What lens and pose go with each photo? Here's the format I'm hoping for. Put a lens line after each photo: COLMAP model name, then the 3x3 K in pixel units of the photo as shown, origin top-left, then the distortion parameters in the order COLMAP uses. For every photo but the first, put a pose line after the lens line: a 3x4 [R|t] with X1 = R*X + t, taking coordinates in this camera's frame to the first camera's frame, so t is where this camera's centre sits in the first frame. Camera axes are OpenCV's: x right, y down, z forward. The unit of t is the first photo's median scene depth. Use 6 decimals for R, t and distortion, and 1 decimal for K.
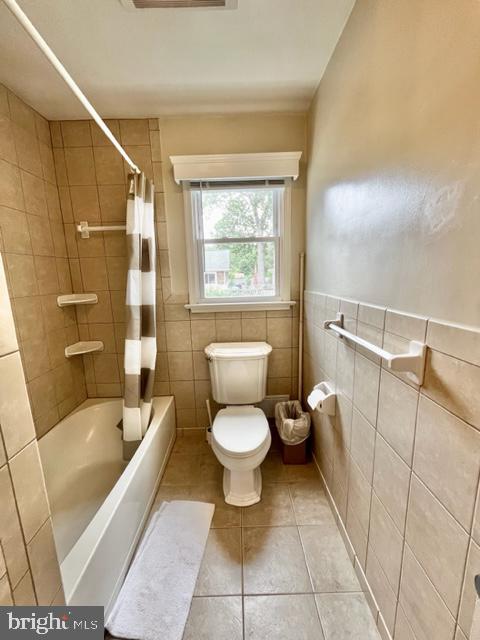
lens RADIAL K [[262.5, 0, 238.6], [0, 262.5, 319.7], [0, 0, 1]] dist [-0.000915, -0.000557]
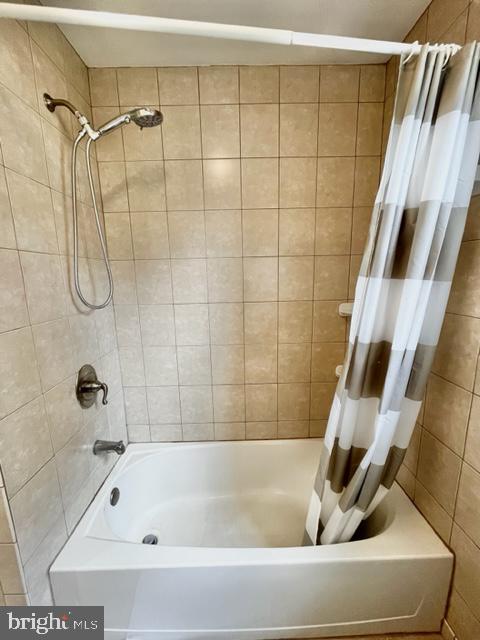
lens RADIAL K [[262.5, 0, 239.0], [0, 262.5, 324.2], [0, 0, 1]] dist [-0.000915, -0.000557]
pose [[-0.005688, 0.213039, -0.977027, 0.144337], [-0.156353, 0.964837, 0.211292, -0.167789], [0.987685, 0.153963, 0.027822, 0.747617]]
